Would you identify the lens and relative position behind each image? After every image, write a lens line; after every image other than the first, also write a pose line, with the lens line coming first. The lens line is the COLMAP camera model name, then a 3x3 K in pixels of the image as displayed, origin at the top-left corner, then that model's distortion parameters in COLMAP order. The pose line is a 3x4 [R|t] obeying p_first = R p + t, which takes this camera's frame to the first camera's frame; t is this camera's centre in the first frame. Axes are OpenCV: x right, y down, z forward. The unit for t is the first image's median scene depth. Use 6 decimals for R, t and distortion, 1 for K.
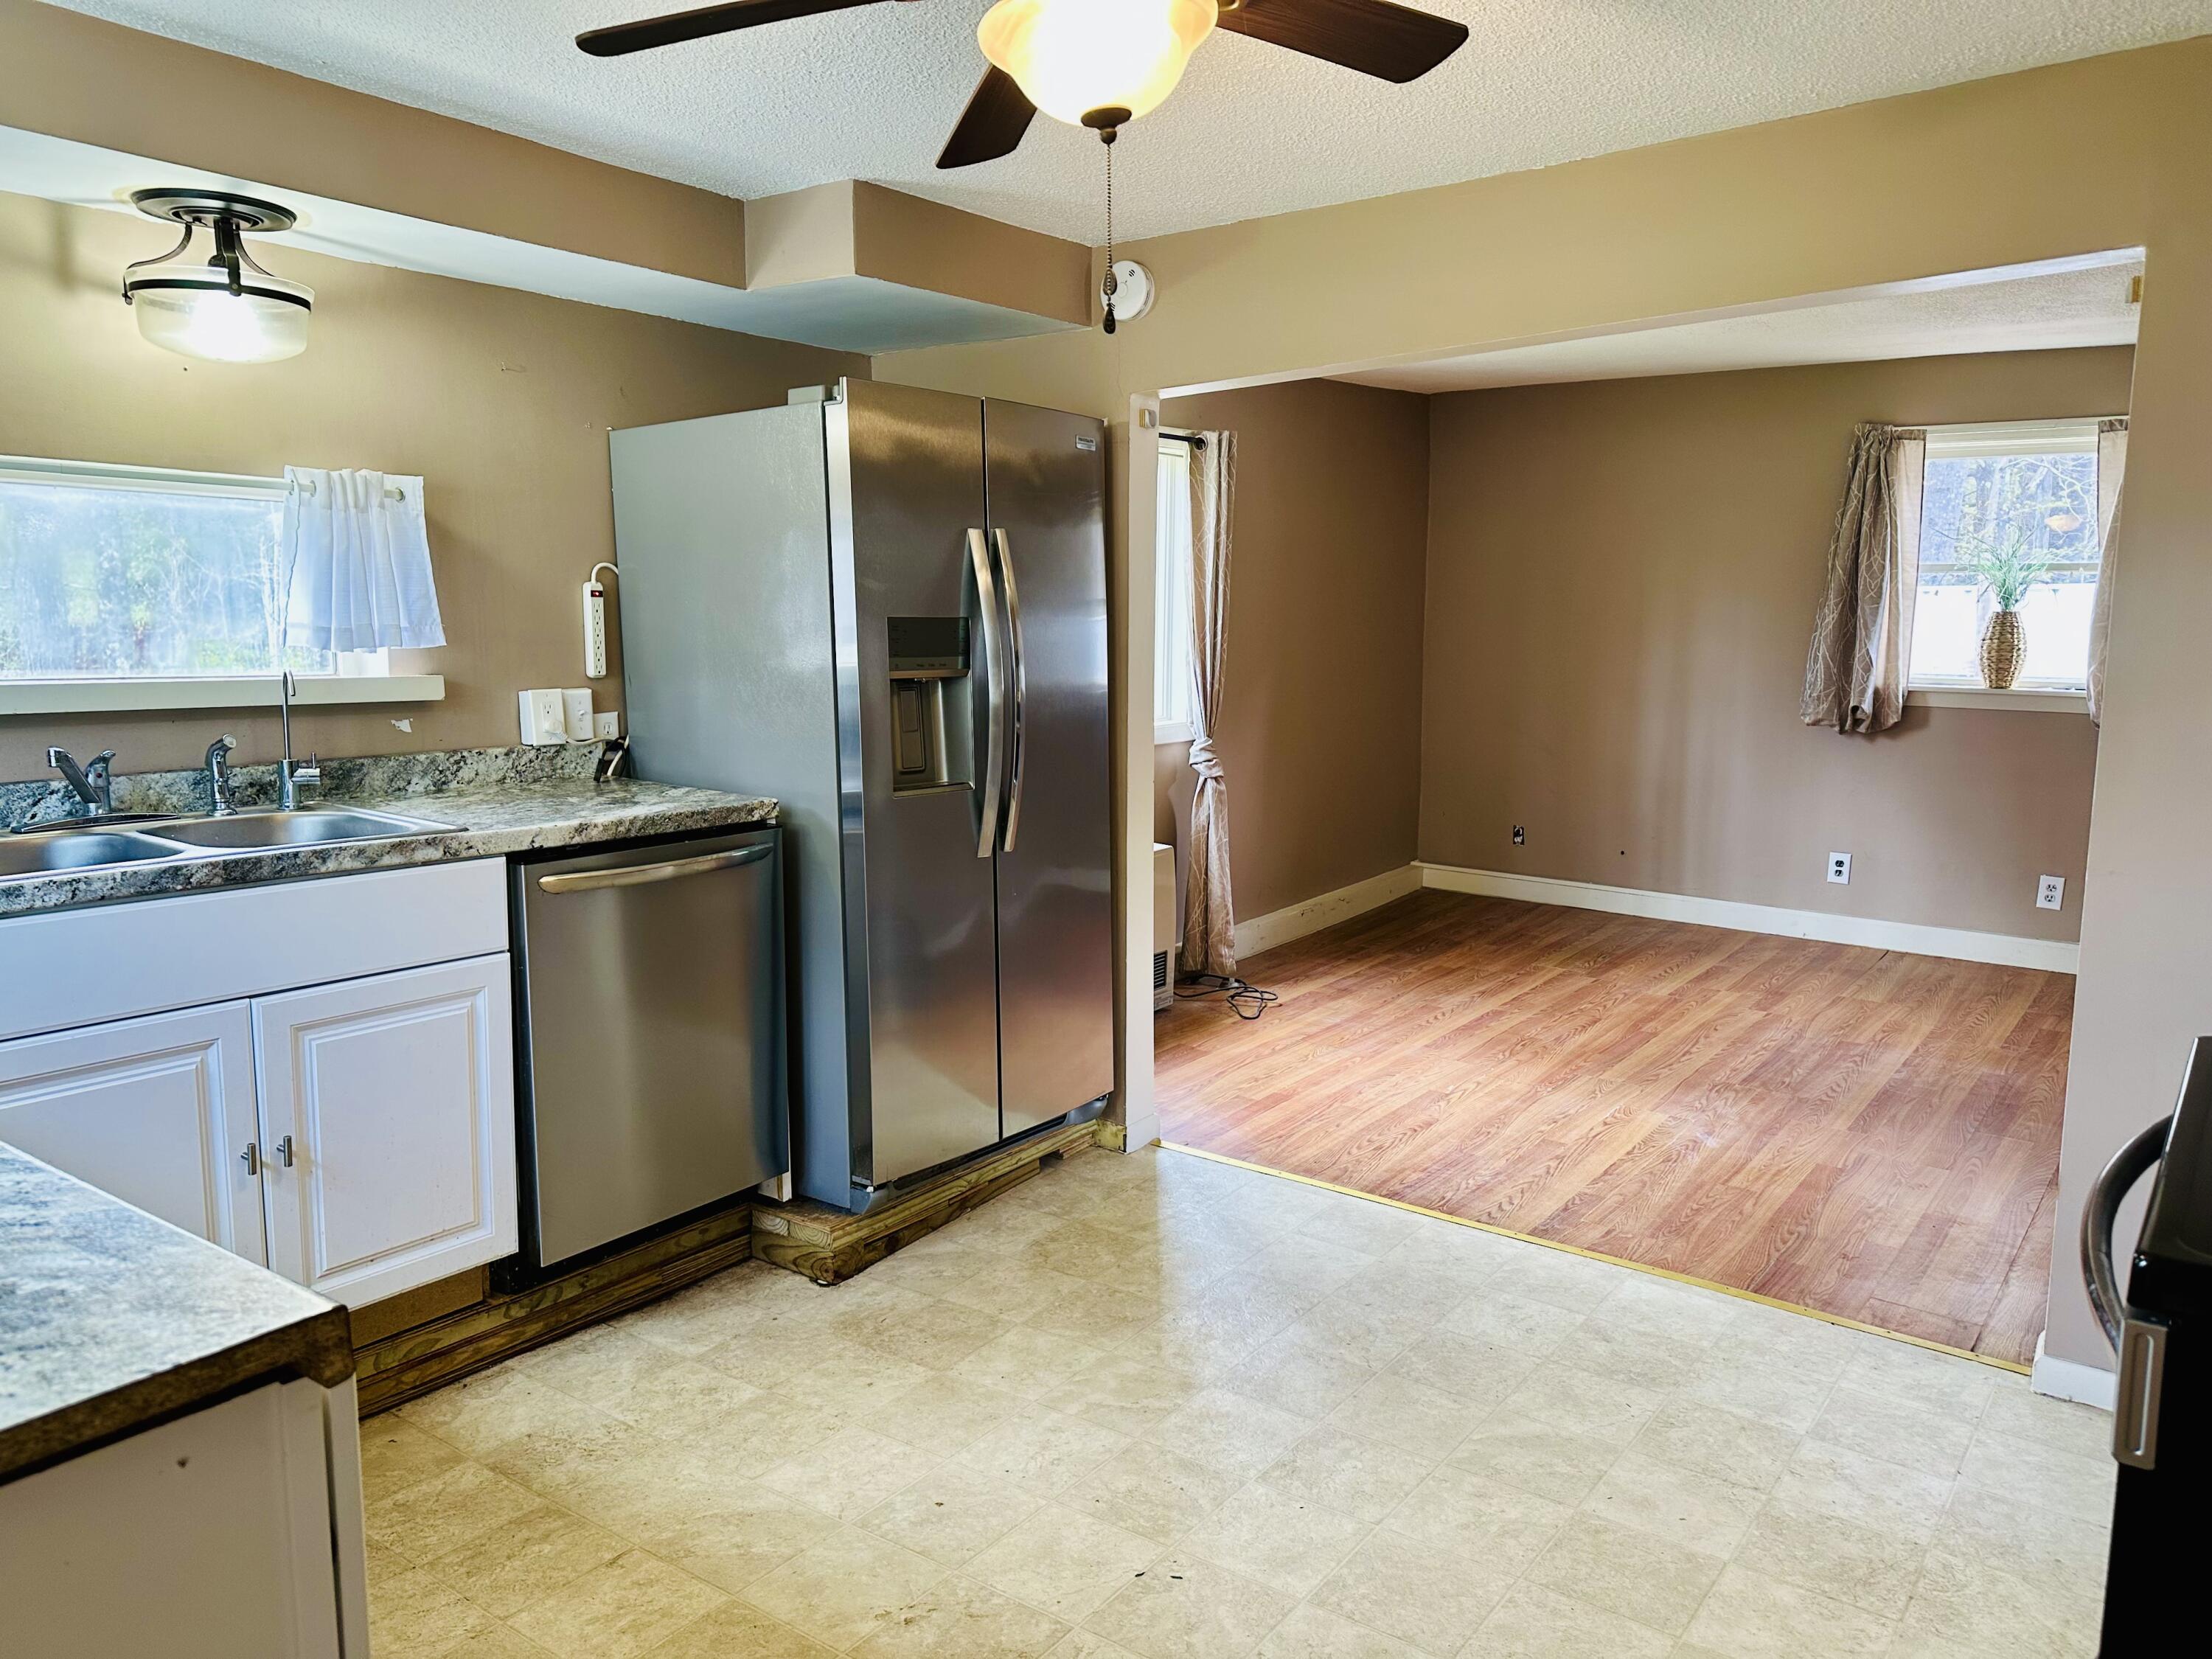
lens RADIAL K [[1539.0, 0, 1106.8], [0, 1539.0, 812.5], [0, 0, 1]] dist [0.156799, -0.261563]
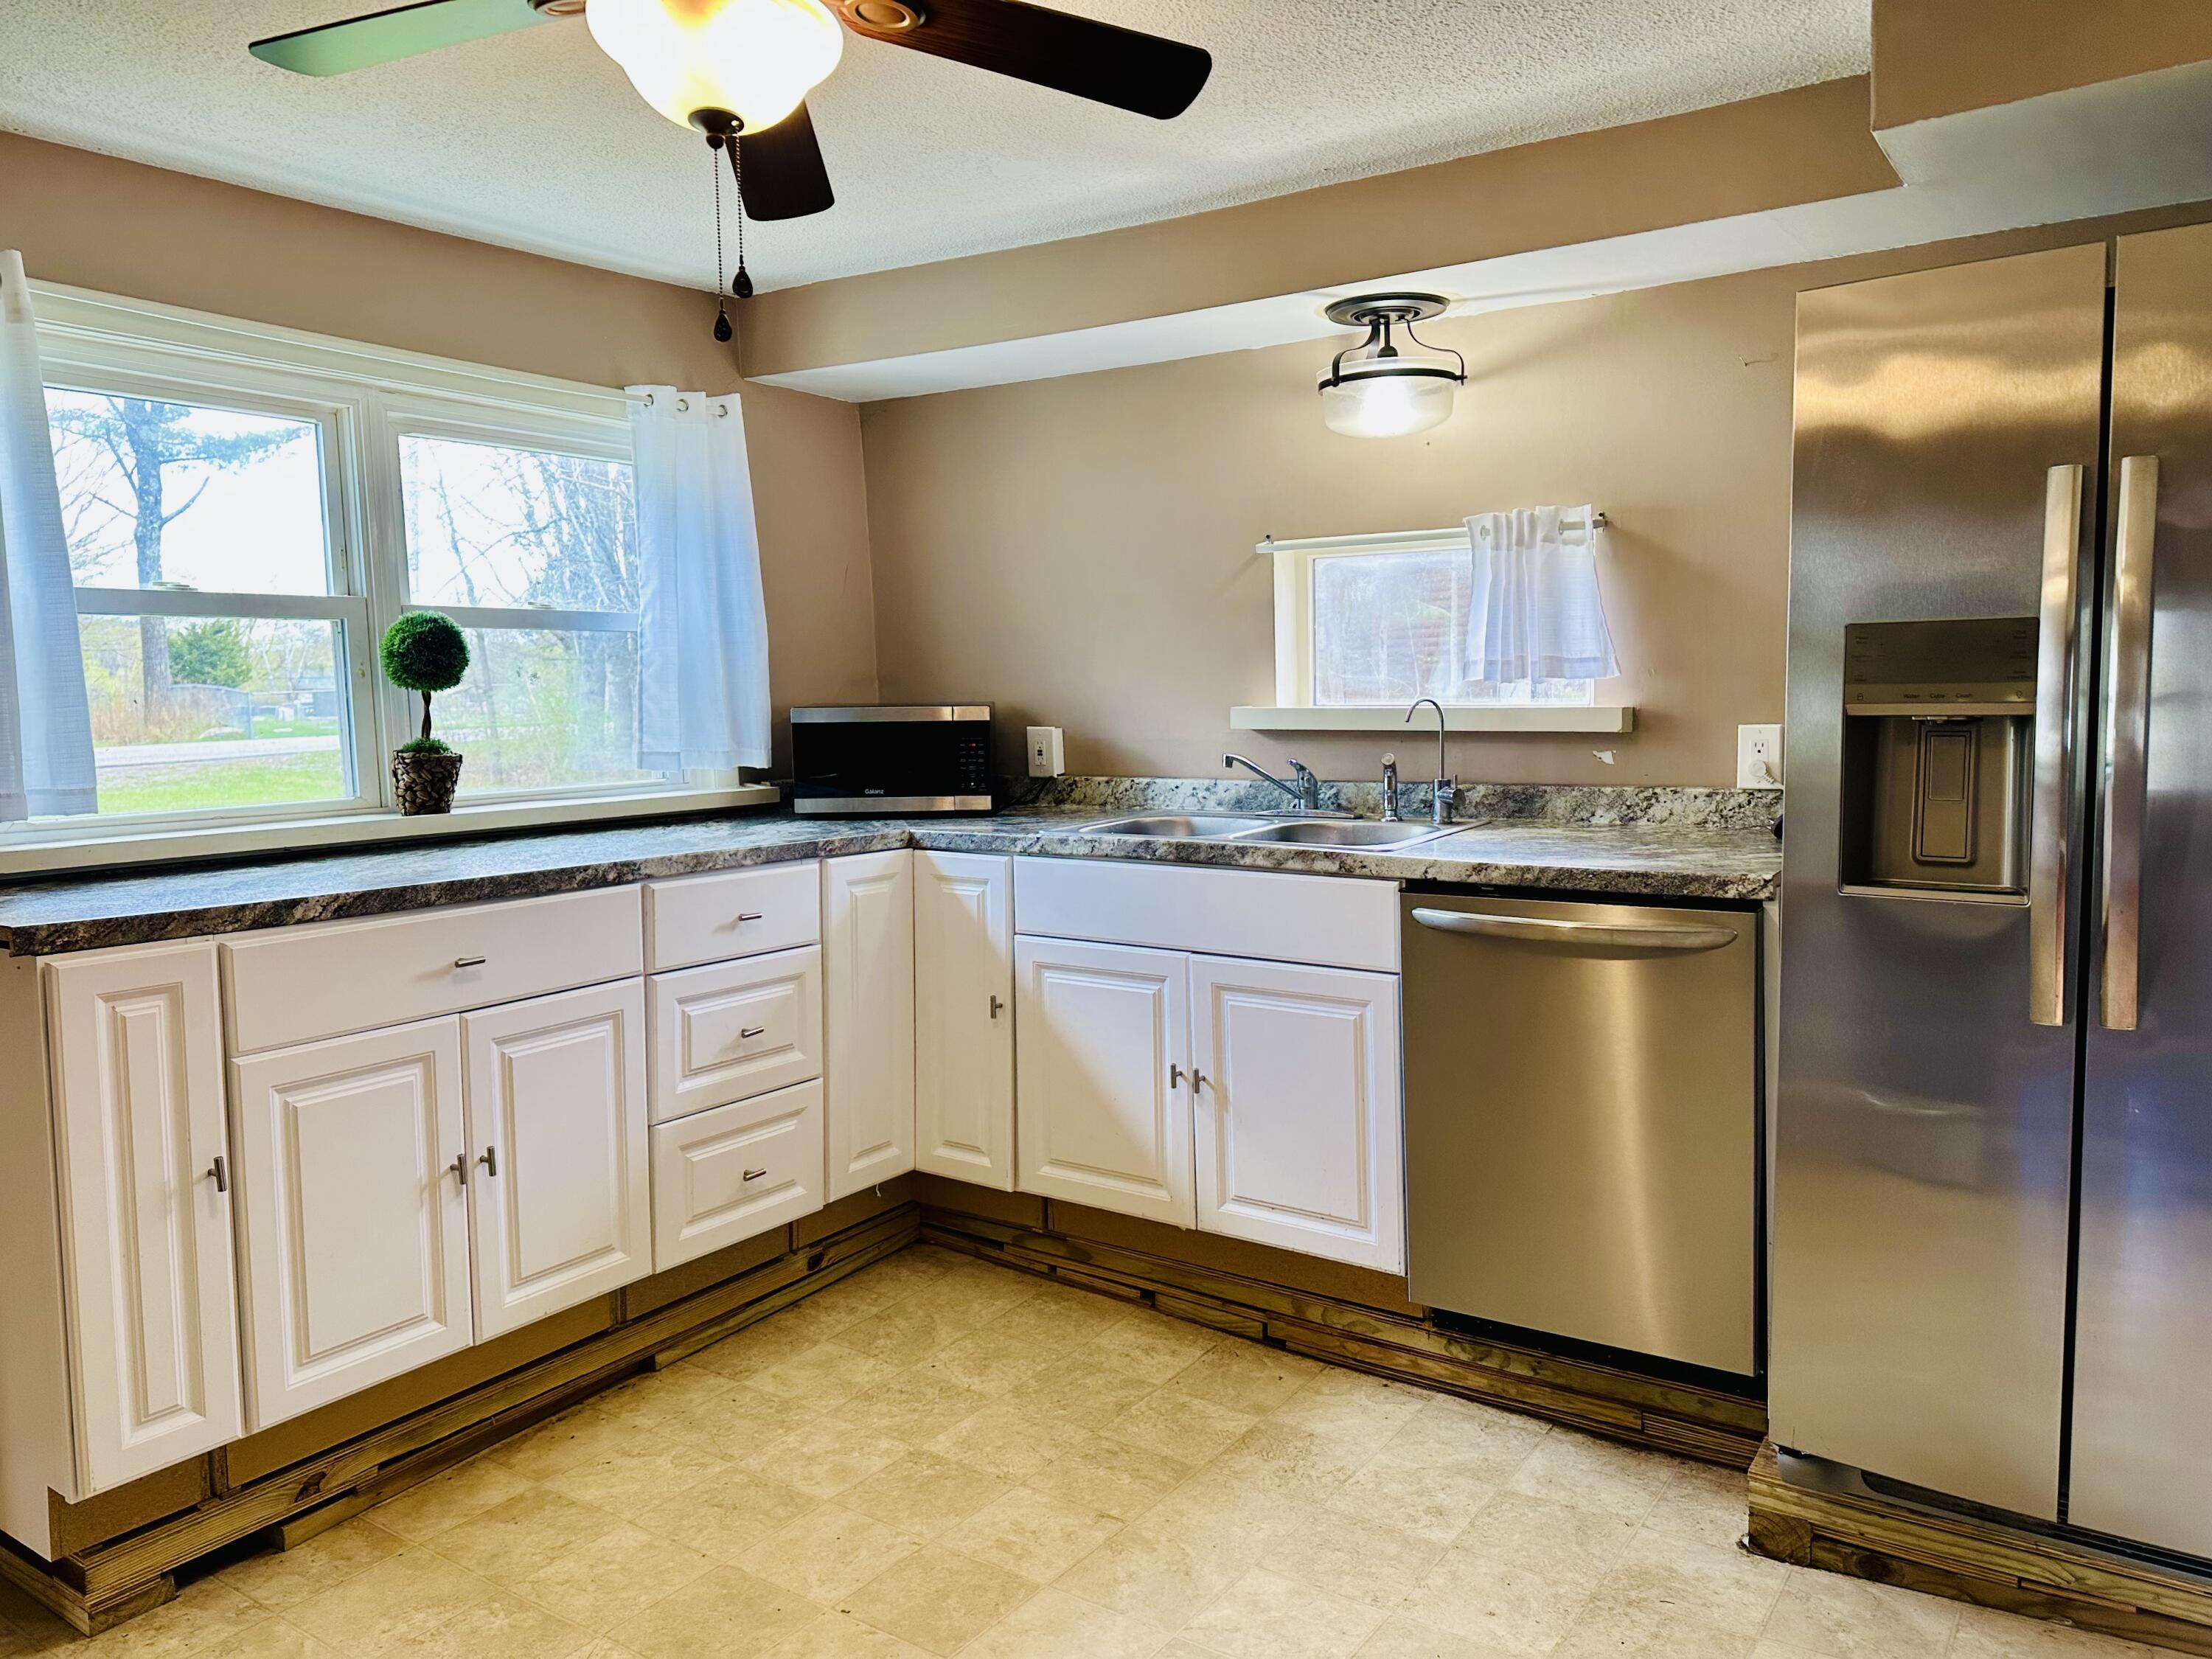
lens RADIAL K [[1554.7, 0, 1109.0], [0, 1554.7, 797.8], [0, 0, 1]] dist [-0.001349, -0.002859]
pose [[0.038960, 0.070530, -0.996749, 0.526414], [-0.105061, 0.992266, 0.066106, -0.062955], [0.993702, 0.102144, 0.046069, 0.662496]]
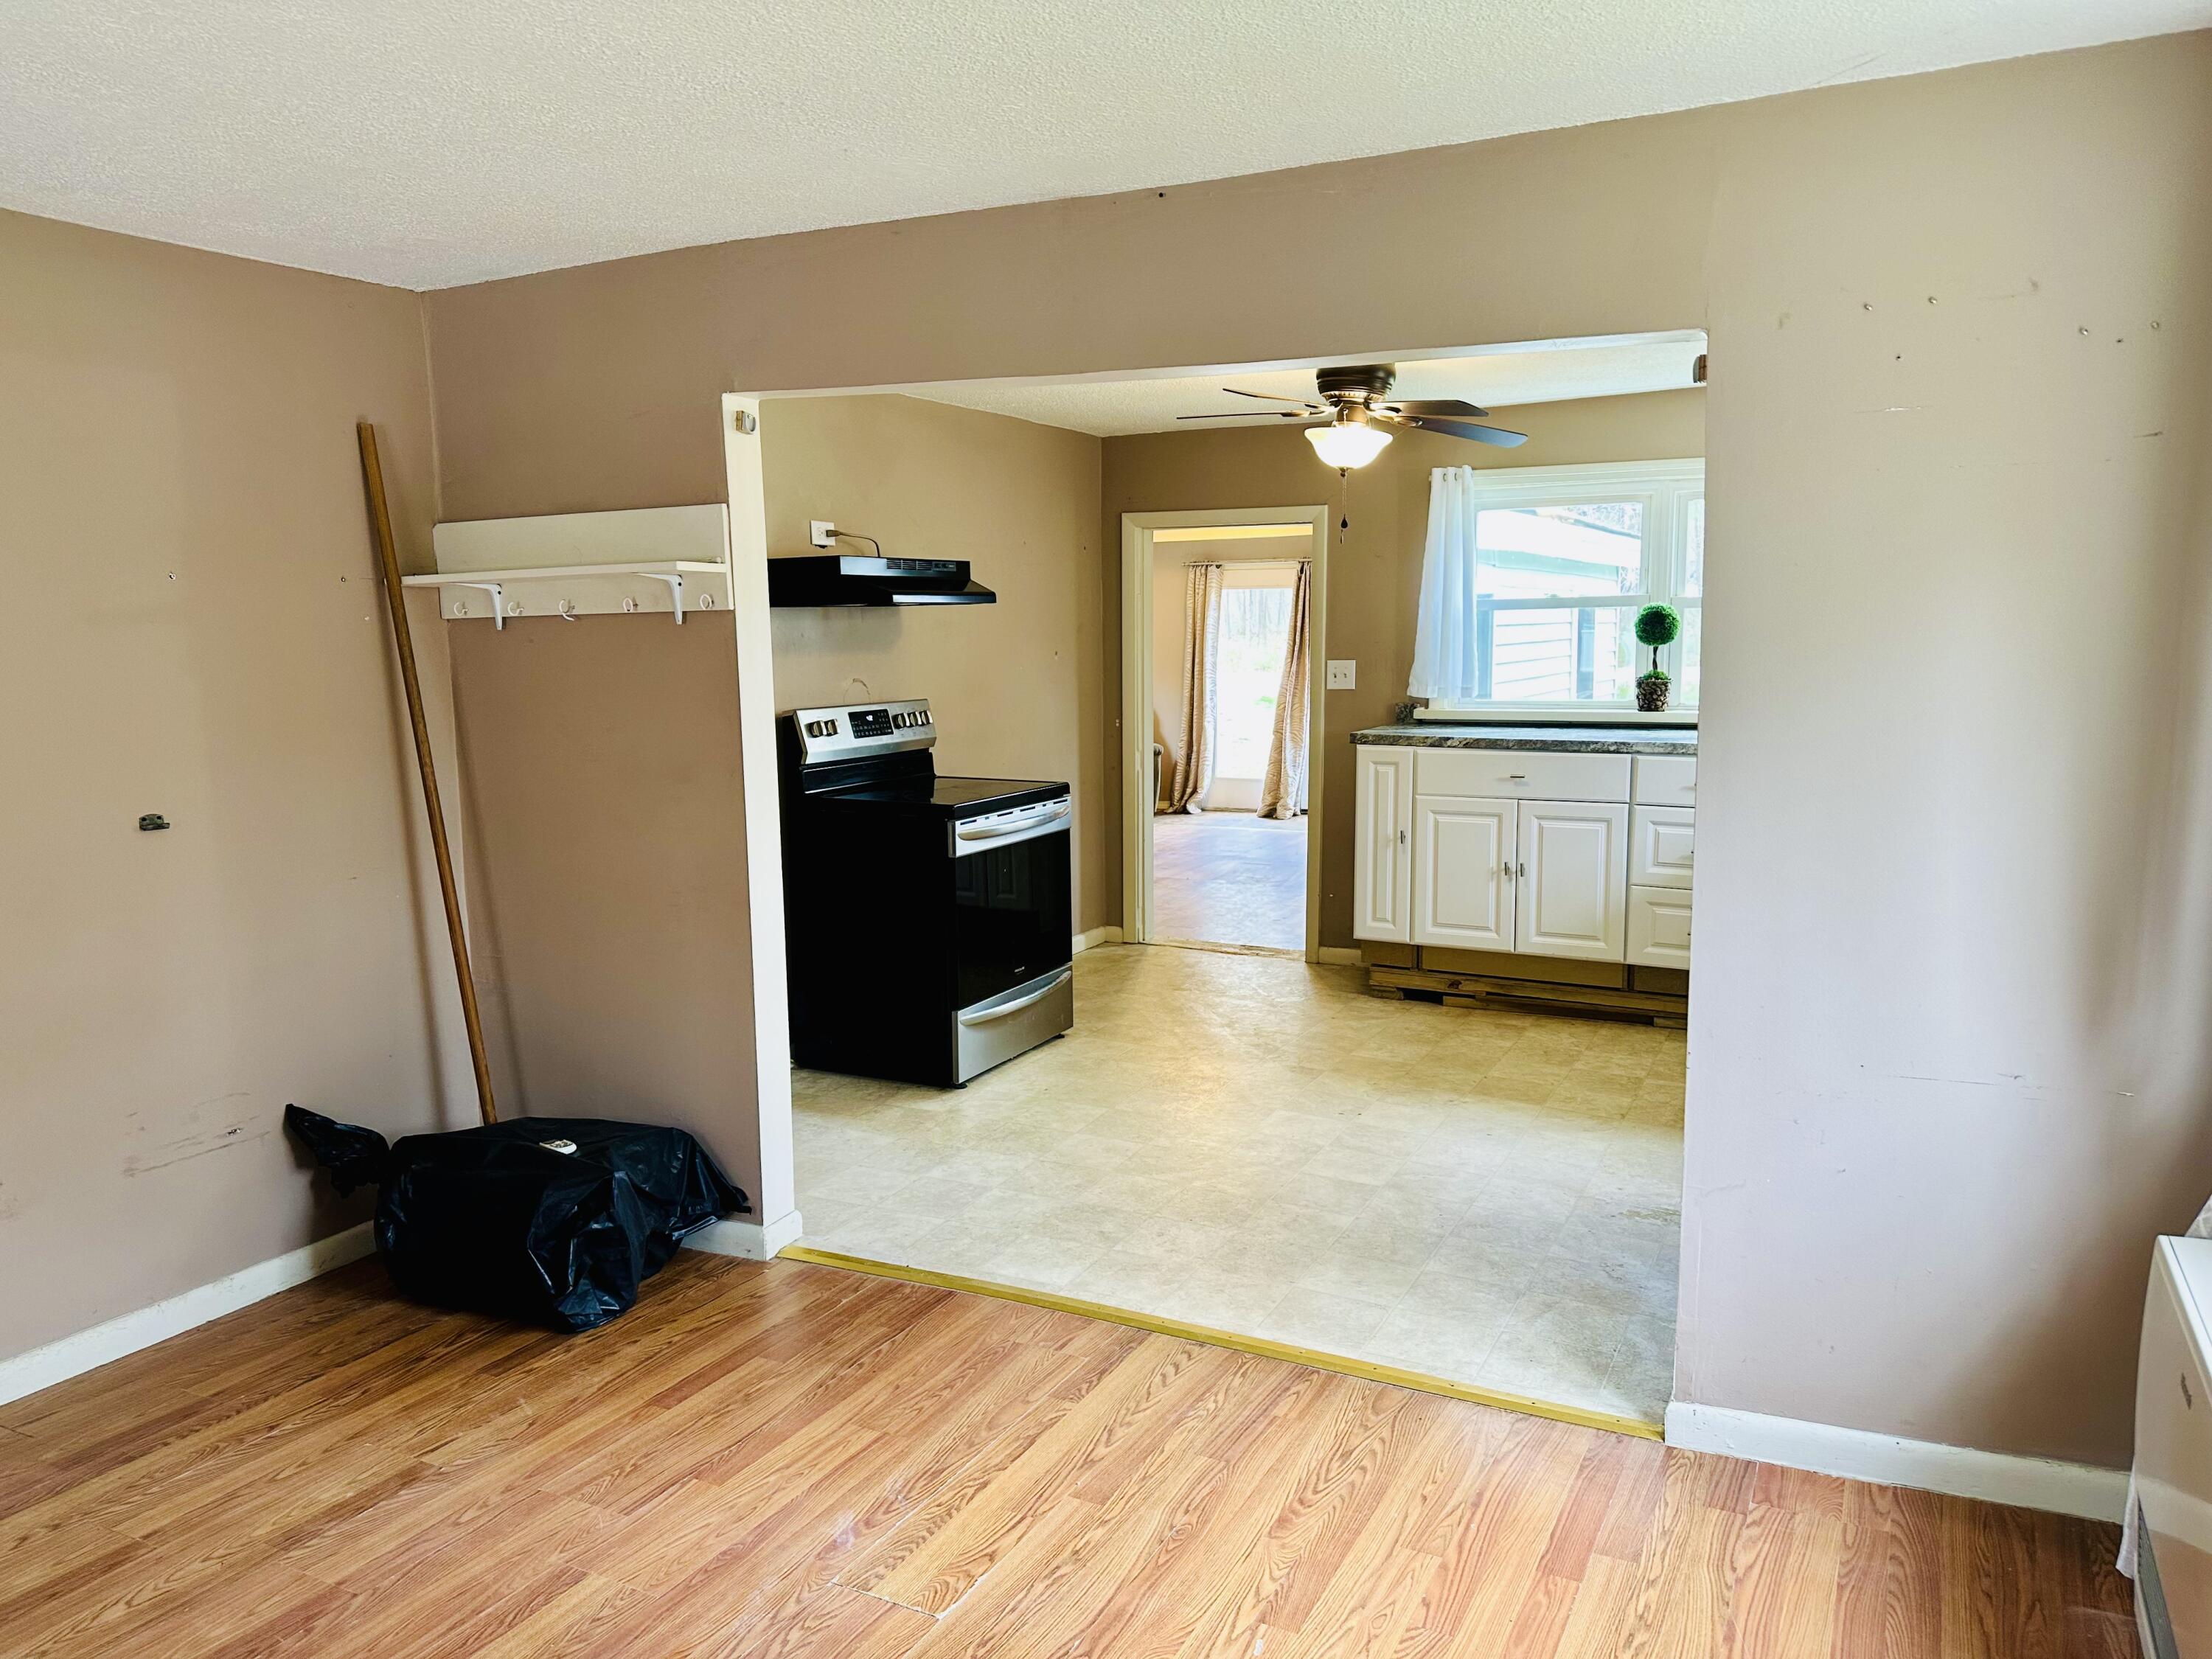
lens RADIAL K [[1539.0, 0, 1106.8], [0, 1539.0, 812.5], [0, 0, 1]] dist [0.156799, -0.261563]
pose [[-0.984209, 0.035137, -0.173486, 0.485535], [-0.008643, 0.969391, 0.245371, -0.277522], [0.176797, 0.242995, -0.953780, 1.972362]]
